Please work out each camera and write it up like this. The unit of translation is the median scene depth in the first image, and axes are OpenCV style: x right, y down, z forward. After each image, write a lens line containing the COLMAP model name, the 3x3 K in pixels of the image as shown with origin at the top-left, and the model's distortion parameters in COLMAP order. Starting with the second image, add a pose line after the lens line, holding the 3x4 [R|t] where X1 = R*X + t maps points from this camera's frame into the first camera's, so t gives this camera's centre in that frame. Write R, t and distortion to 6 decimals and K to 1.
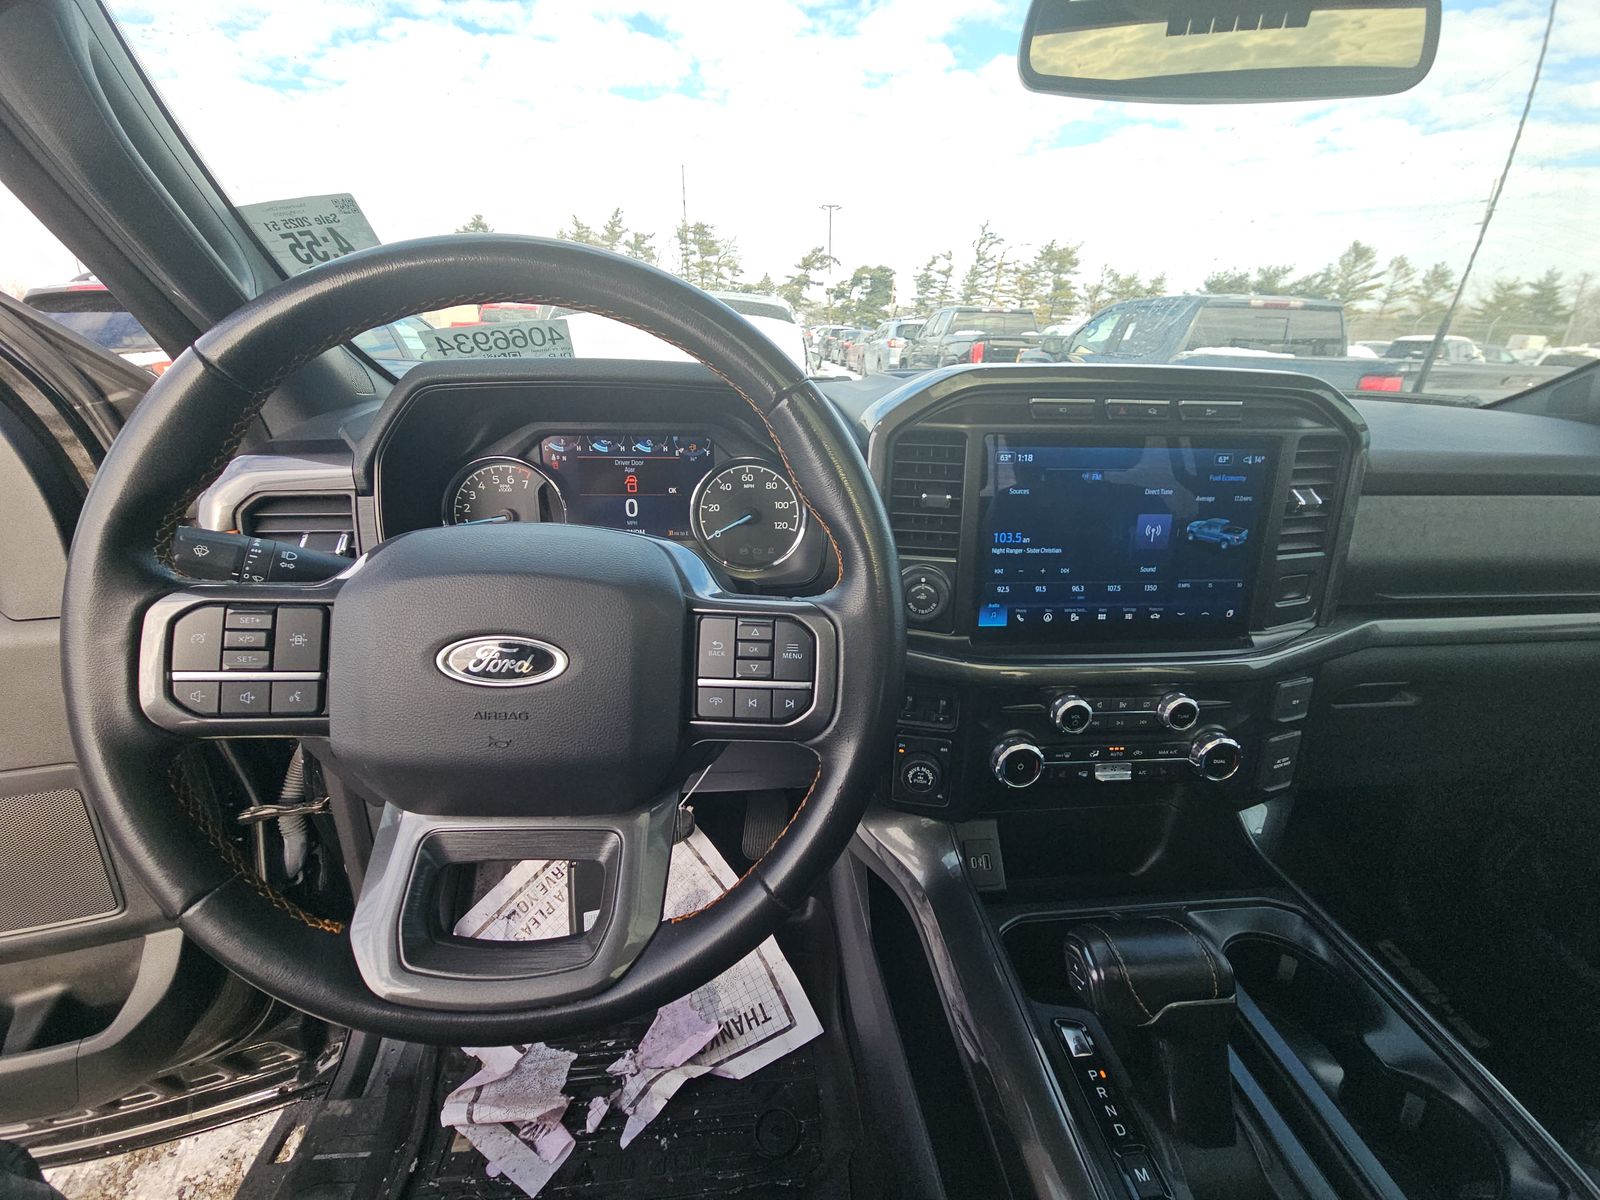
lens RADIAL K [[636.3, 0, 807.3], [0, 636.3, 609.3], [0, 0, 1]] dist [-0.002546, -0.000193]
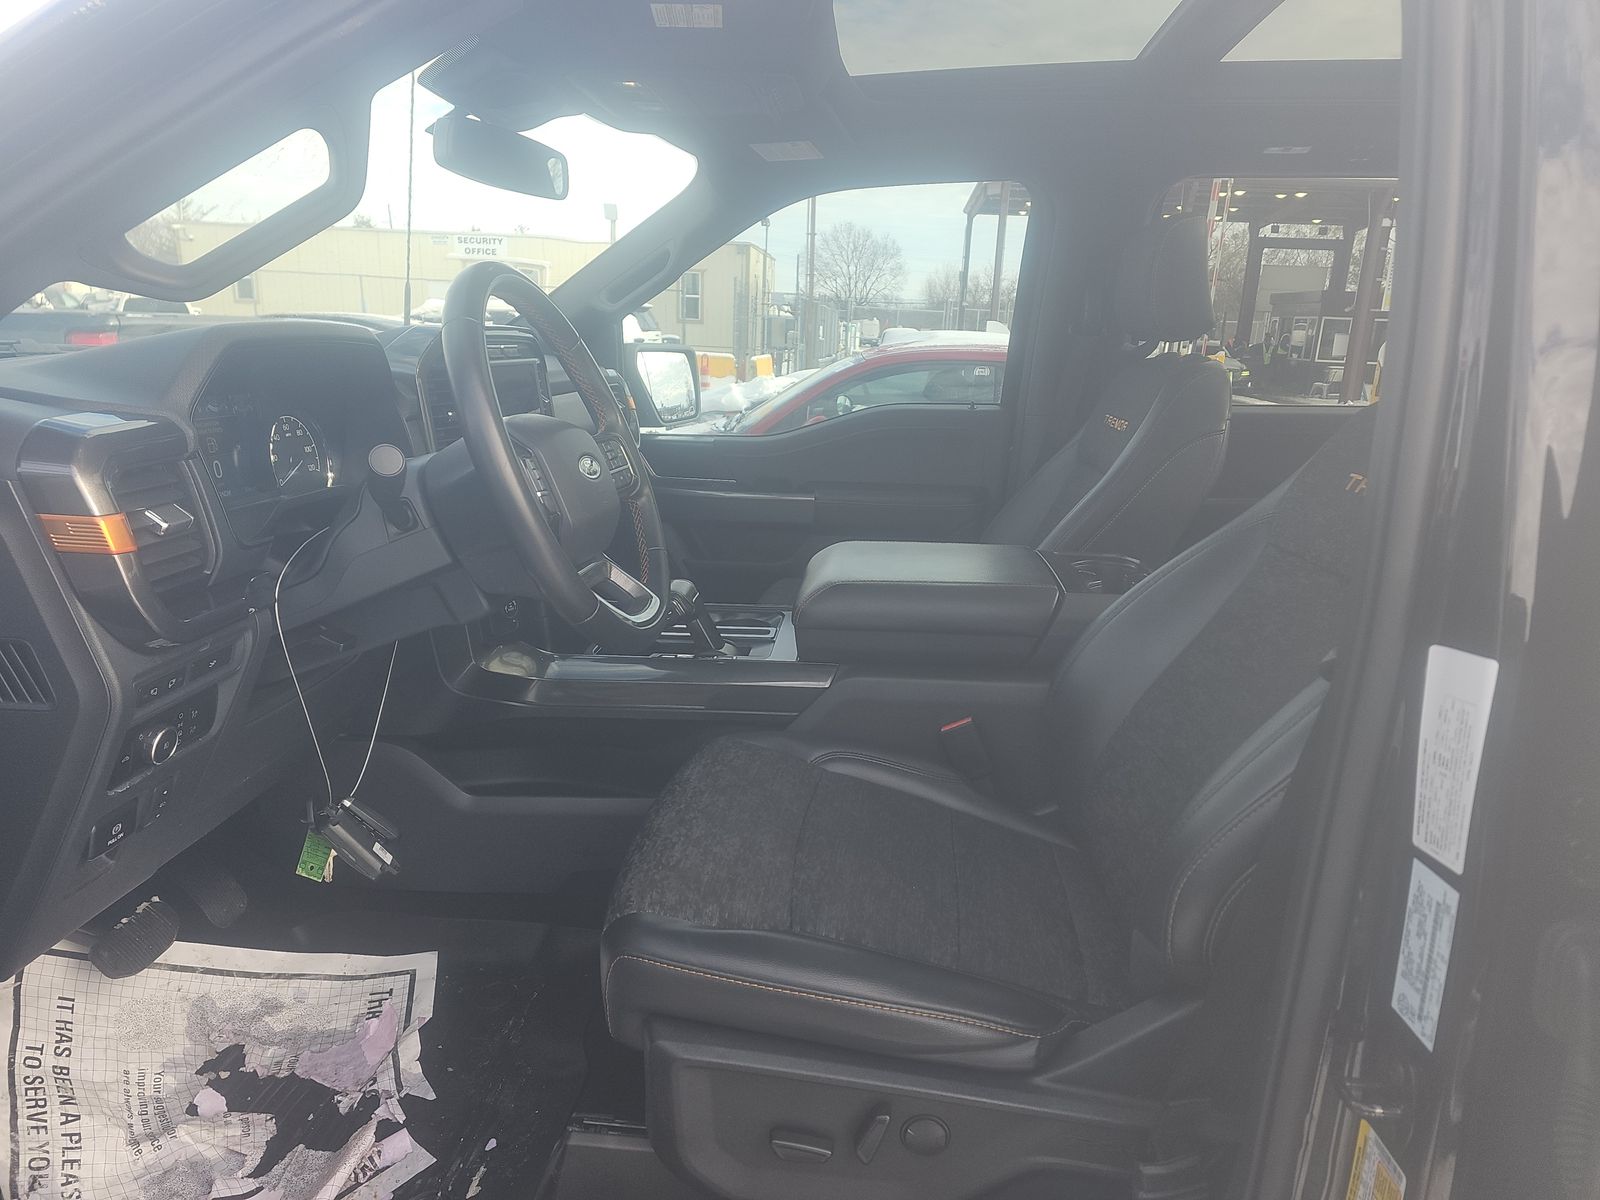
lens RADIAL K [[1043.2, 0, 800.0], [0, 1043.2, 600.0], [0, 0, 1]] dist [0.057528, -0.059241]
pose [[0.177302, -0.254467, 0.950690, -1.862581], [0.352104, 0.918456, 0.180172, 0.054952], [-0.919014, 0.302797, 0.252443, -0.197562]]
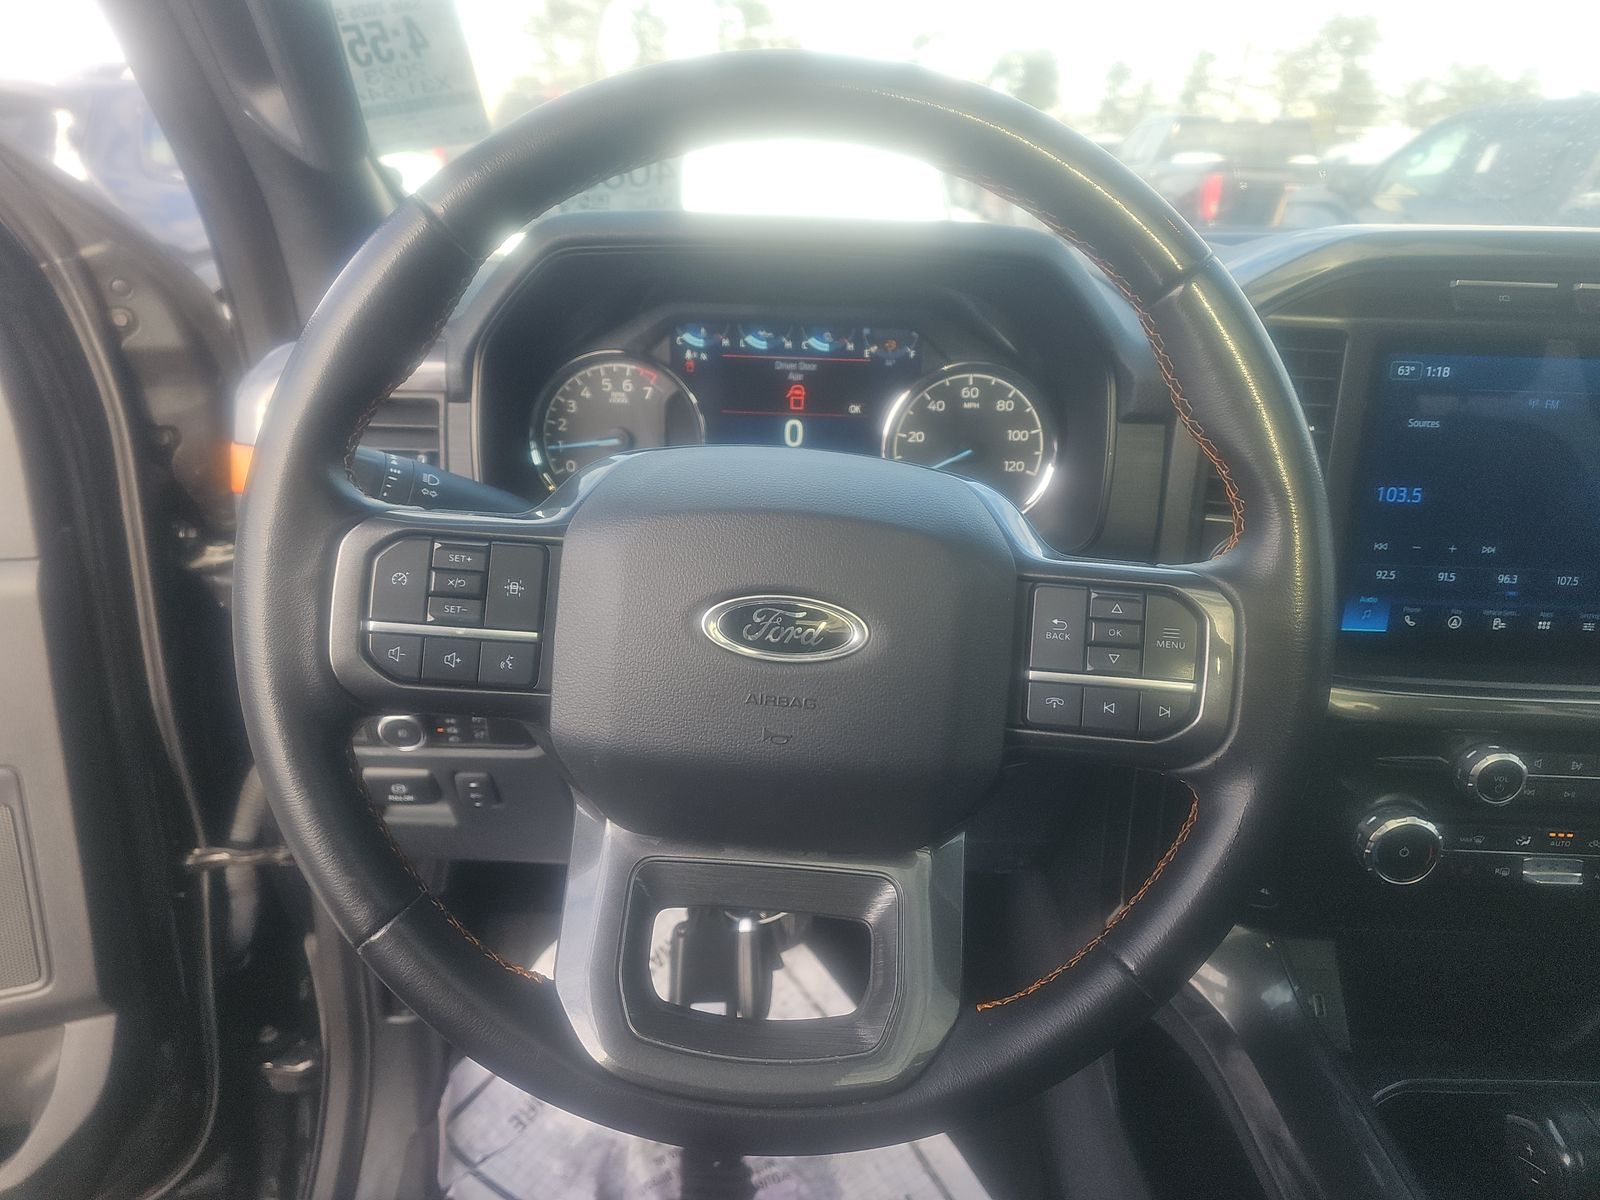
lens RADIAL K [[1043.2, 0, 800.0], [0, 1043.2, 600.0], [0, 0, 1]] dist [0.057528, -0.059241]
pose [[0.995348, 0.045297, -0.085038, -0.179654], [-0.046167, 0.998899, -0.008293, 0.028508], [0.084568, 0.012181, 0.996343, -0.108885]]
